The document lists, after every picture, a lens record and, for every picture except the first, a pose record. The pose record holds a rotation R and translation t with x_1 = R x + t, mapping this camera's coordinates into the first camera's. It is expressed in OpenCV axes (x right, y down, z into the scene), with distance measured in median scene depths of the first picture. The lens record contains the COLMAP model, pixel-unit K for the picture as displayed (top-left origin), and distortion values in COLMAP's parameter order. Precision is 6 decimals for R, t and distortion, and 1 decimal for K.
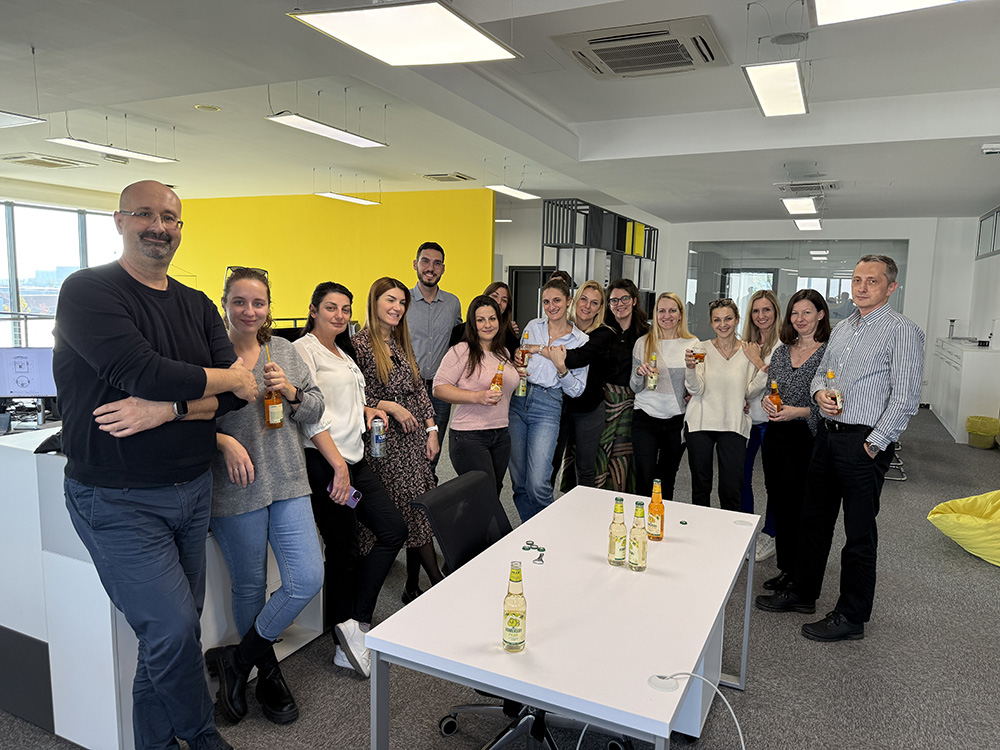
lens RADIAL K [[705.4, 0, 500.6], [0, 705.4, 372.2], [0, 0, 1]] dist [0.001282, -0.002658]
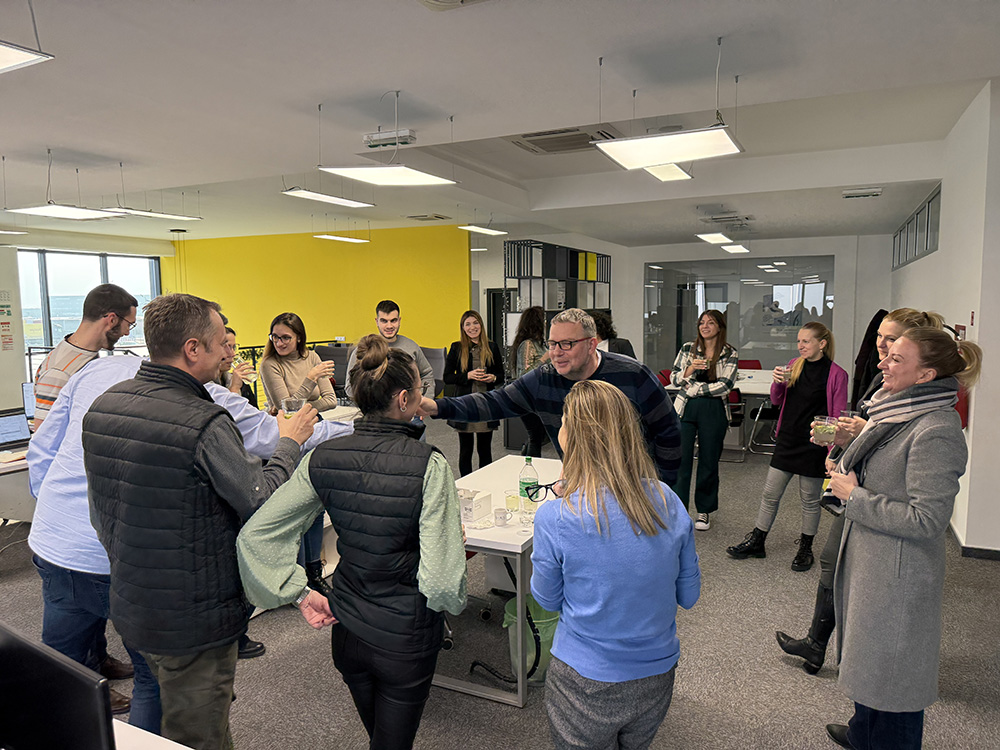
lens RADIAL K [[705.4, 0, 500.6], [0, 705.4, 372.2], [0, 0, 1]] dist [0.001282, -0.002658]
pose [[0.999279, -0.036256, 0.011276, 0.028095], [0.036473, 0.999140, -0.019747, 0.006157], [-0.010550, 0.020144, 0.999741, -0.190569]]
